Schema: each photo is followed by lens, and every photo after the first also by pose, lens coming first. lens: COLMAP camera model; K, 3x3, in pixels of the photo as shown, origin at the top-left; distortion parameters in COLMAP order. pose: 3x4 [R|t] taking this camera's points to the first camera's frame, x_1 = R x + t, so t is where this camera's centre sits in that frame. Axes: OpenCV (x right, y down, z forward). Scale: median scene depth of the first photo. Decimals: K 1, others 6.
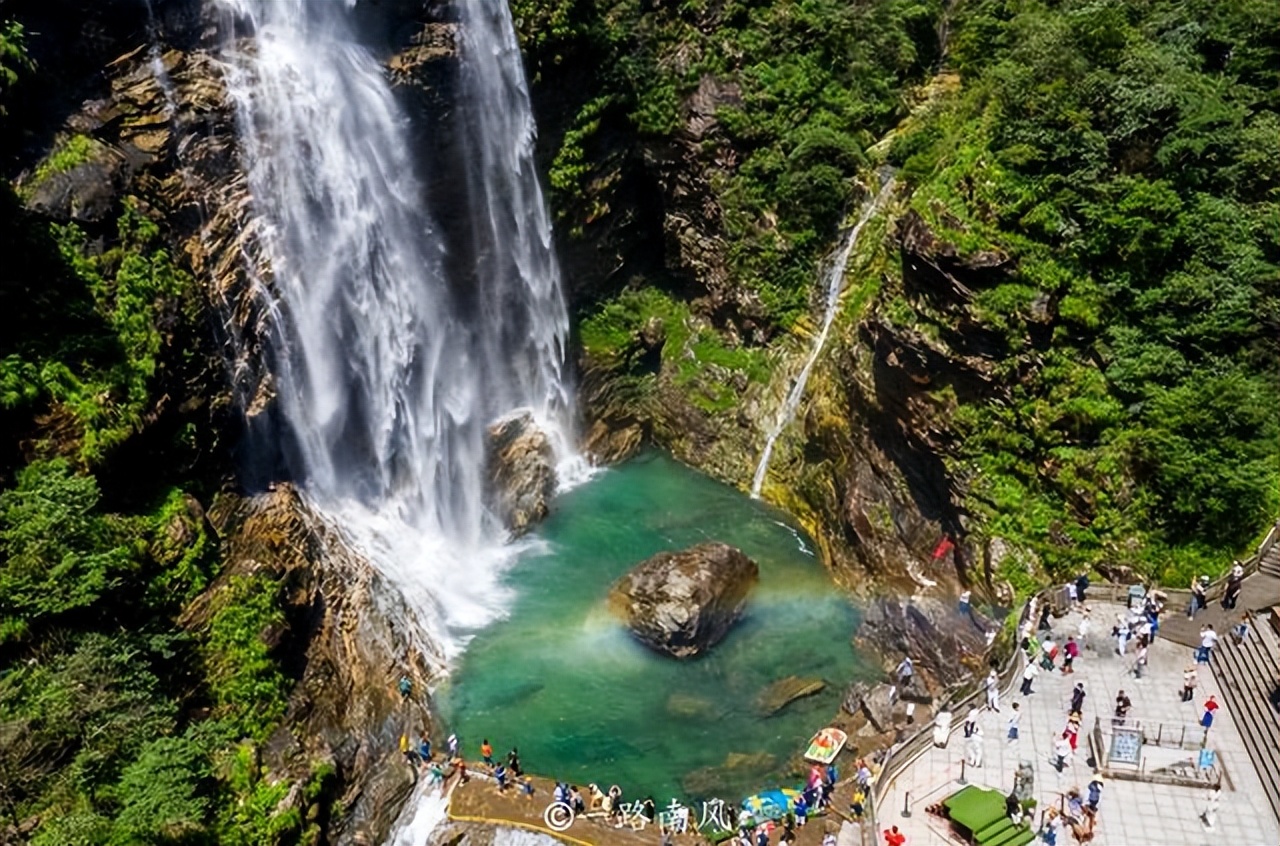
lens RADIAL K [[1092.8, 0, 689.7], [0, 1092.8, 451.8], [0, 0, 1]] dist [0.012554, -0.009771]
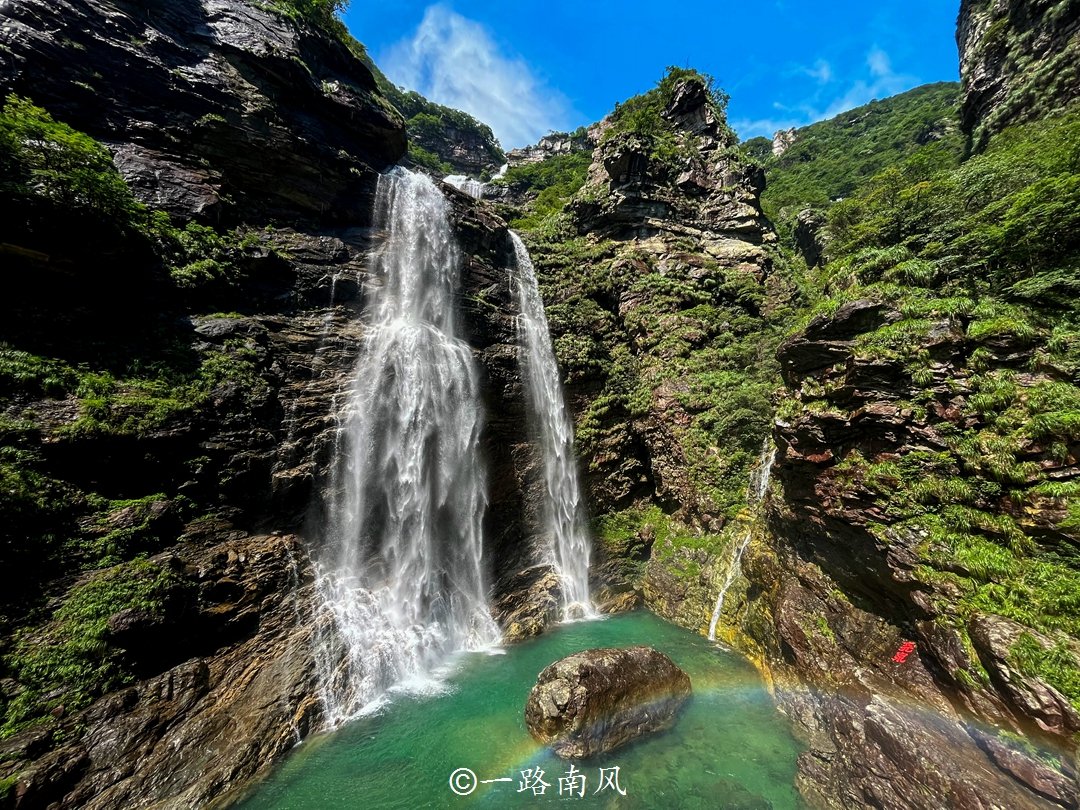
lens RADIAL K [[437.1, 0, 542.6], [0, 437.1, 403.6], [0, 0, 1]] dist [-0.004710, 0.000697]
pose [[0.919522, -0.113910, -0.376170, 0.096408], [-0.115512, 0.836493, -0.535664, 0.100084], [0.375681, 0.536007, 0.756016, 0.420232]]
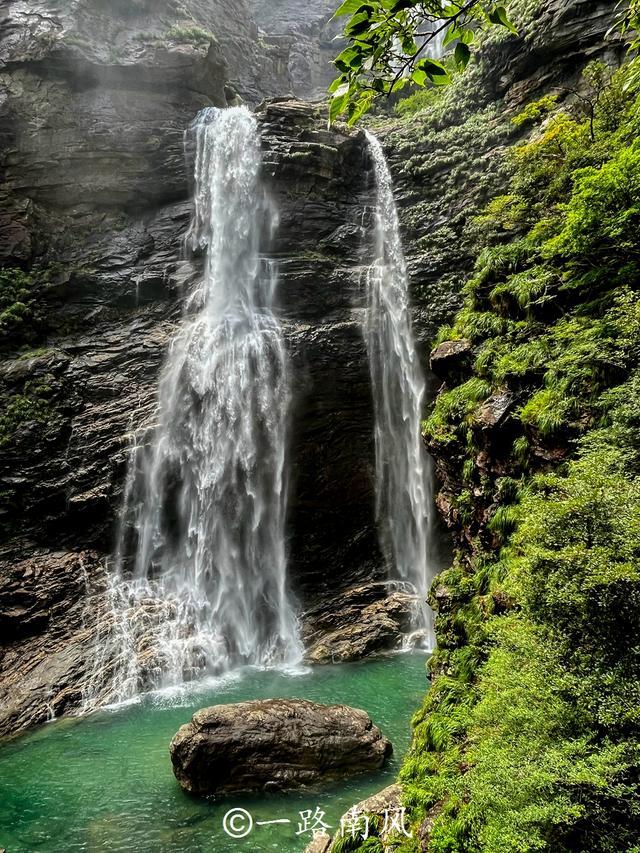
lens RADIAL K [[595.9, 0, 315.3], [0, 595.9, 425.6], [0, 0, 1]] dist [-0.001103, -0.003875]
pose [[0.590882, -0.052719, -0.805034, 0.355785], [-0.265400, 0.929619, -0.255677, -0.004207], [0.761854, 0.364731, 0.535303, 0.493124]]
